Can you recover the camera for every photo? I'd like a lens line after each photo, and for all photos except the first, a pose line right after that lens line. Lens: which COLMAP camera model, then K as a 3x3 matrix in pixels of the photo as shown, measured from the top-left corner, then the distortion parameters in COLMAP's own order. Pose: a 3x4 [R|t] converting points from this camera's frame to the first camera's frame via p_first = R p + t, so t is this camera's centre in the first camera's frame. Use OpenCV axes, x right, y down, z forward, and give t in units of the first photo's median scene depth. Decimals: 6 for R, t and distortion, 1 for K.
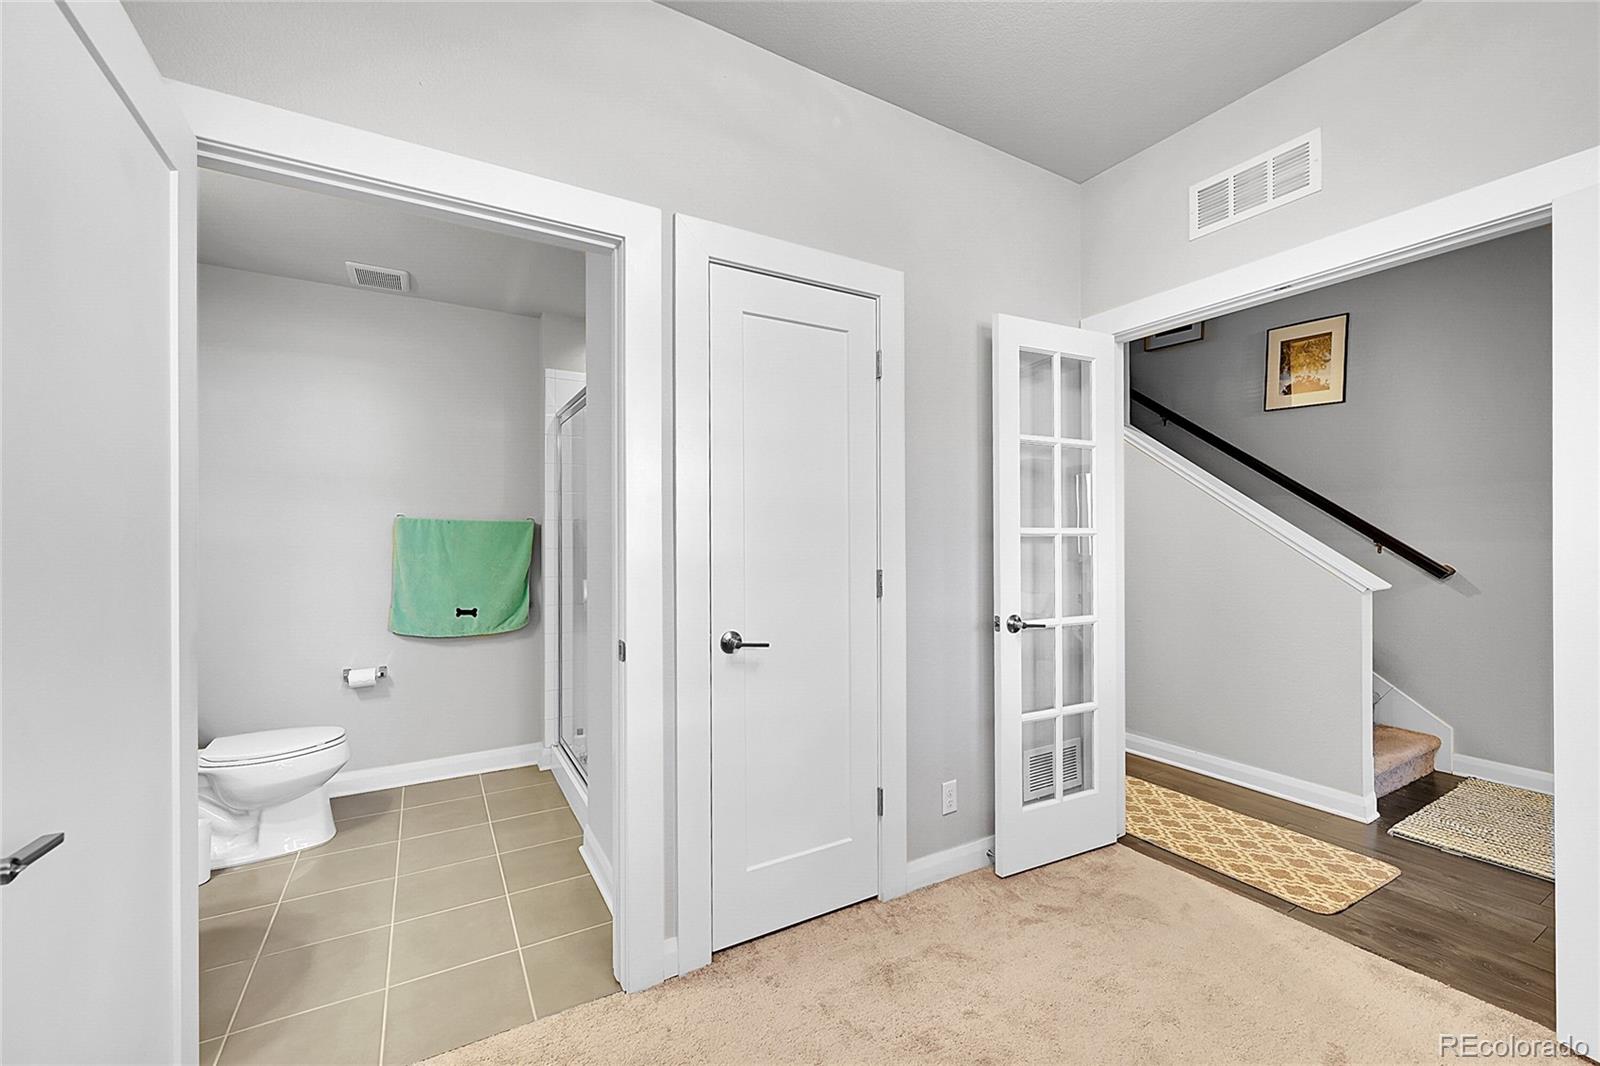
lens RADIAL K [[641.4, 0, 797.1], [0, 641.4, 539.7], [0, 0, 1]] dist [0.002312, 0.000207]
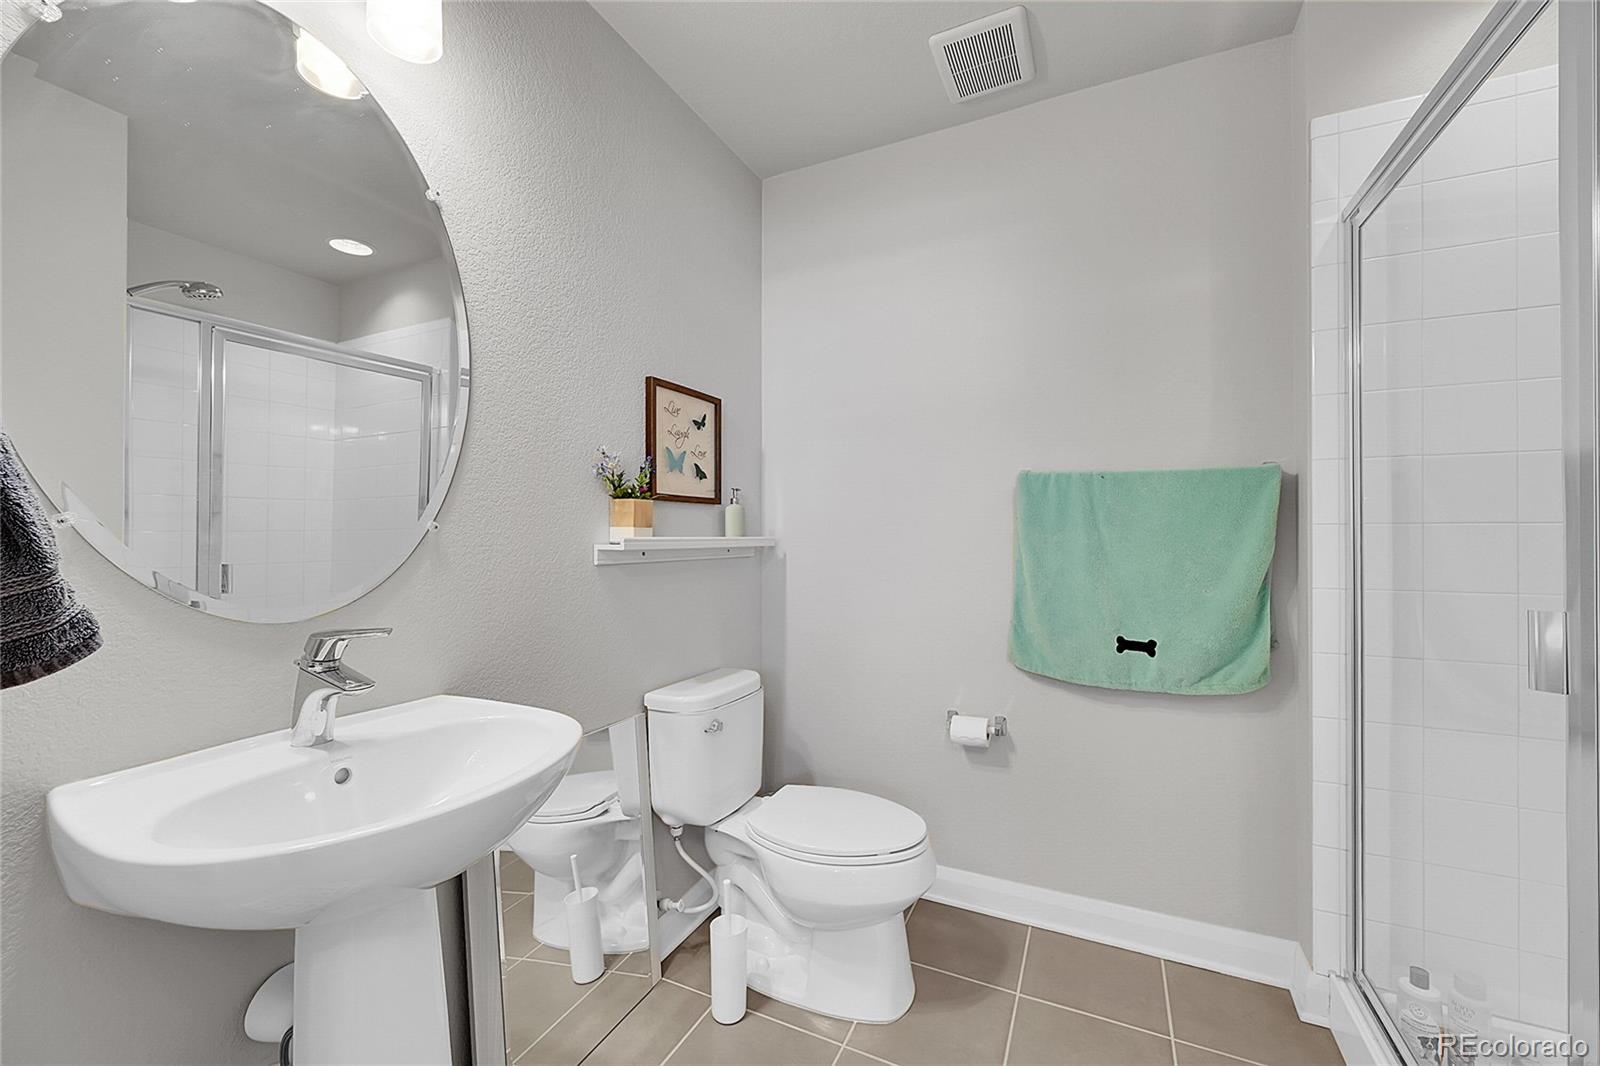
lens RADIAL K [[641.4, 0, 800.1], [0, 641.4, 528.4], [0, 0, 1]] dist [0.002312, 0.000207]
pose [[0.554824, -0.001806, -0.831965, -0.226006], [0.005678, 0.999983, 0.001616, 0.013964], [0.831948, -0.005620, 0.554825, 0.471608]]
